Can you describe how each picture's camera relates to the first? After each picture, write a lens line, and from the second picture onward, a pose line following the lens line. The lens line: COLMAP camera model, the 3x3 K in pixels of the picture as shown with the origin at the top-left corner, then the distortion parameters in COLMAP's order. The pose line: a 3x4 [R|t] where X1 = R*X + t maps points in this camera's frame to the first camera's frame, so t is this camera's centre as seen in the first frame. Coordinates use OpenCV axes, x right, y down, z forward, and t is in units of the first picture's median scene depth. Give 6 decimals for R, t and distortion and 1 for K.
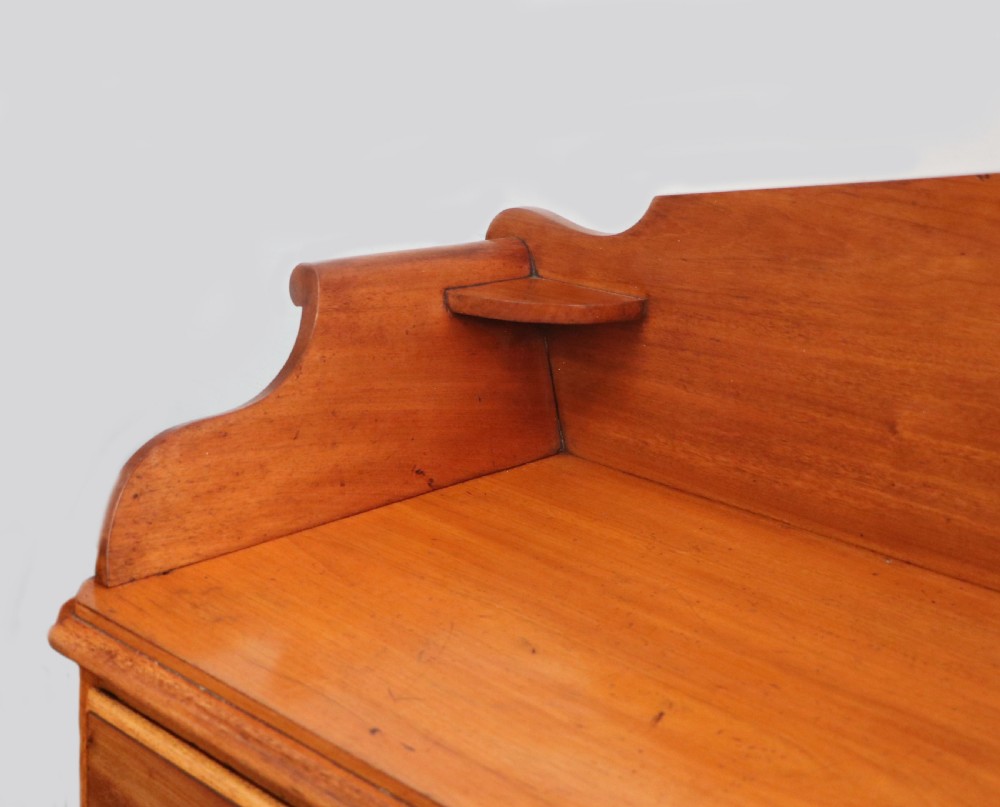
lens RADIAL K [[1493.3, 0, 458.4], [0, 1493.3, 408.6], [0, 0, 1]] dist [0.015473, 0.000000]
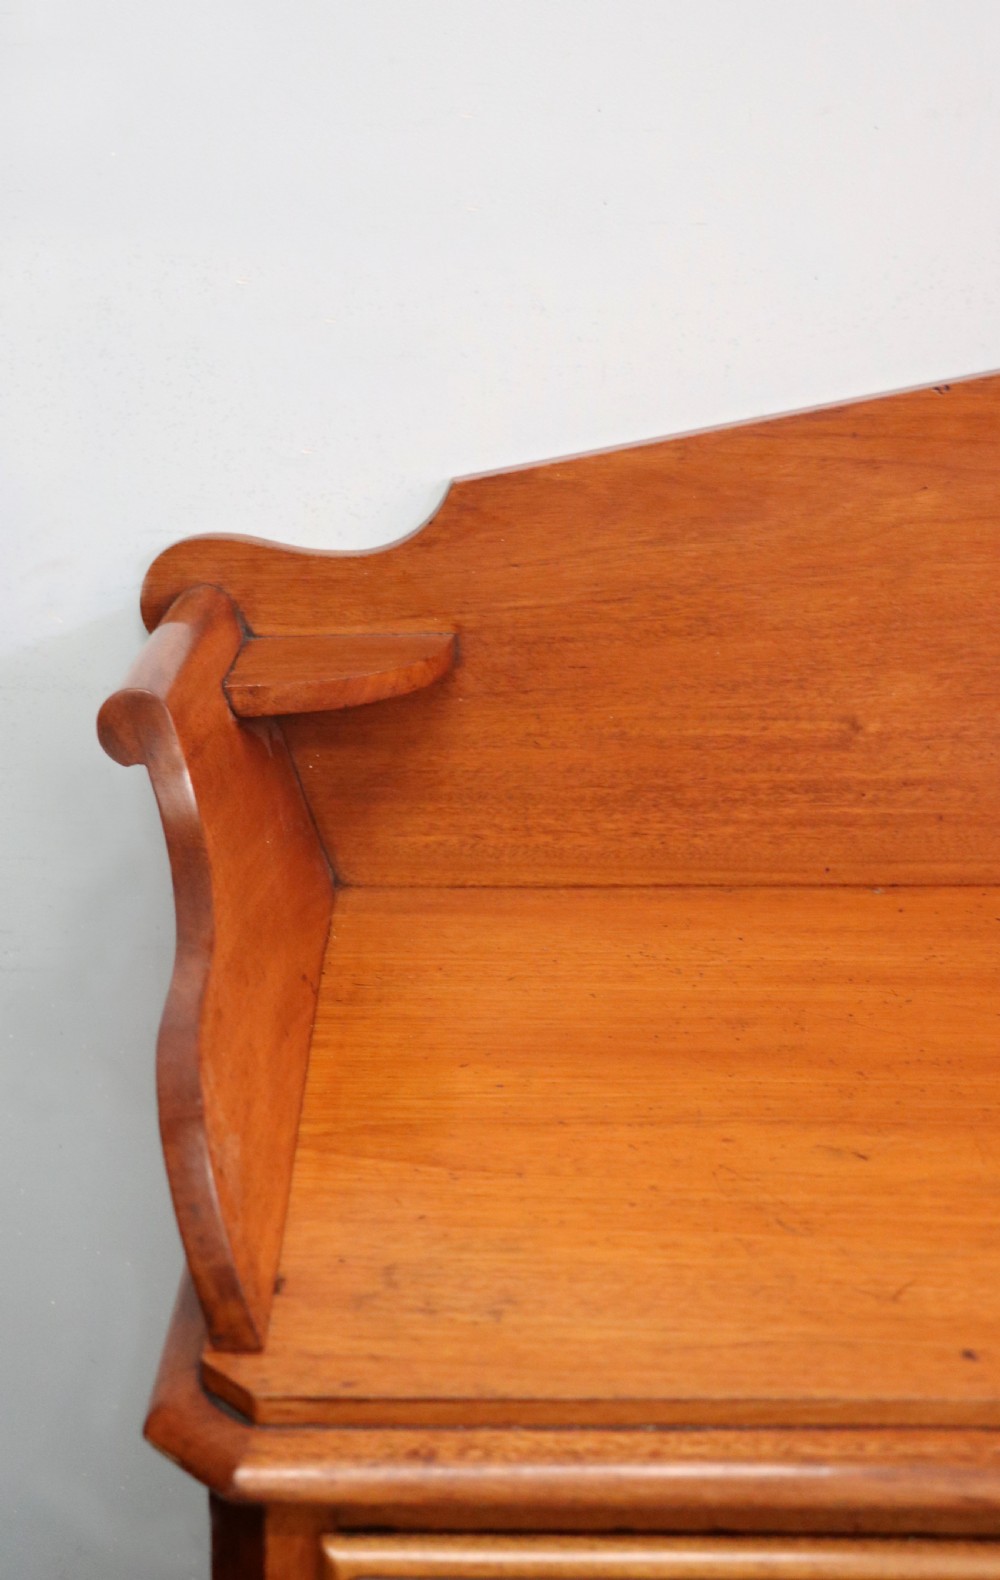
lens RADIAL K [[1900.7, 0, 481.8], [0, 1900.7, 745.4], [0, 0, 1]] dist [-0.060933, 0.000000]
pose [[0.742752, -0.244005, 0.623523, -0.459962], [0.236048, 0.966870, 0.097183, -0.114920], [-0.626578, 0.074998, 0.775741, 0.349193]]
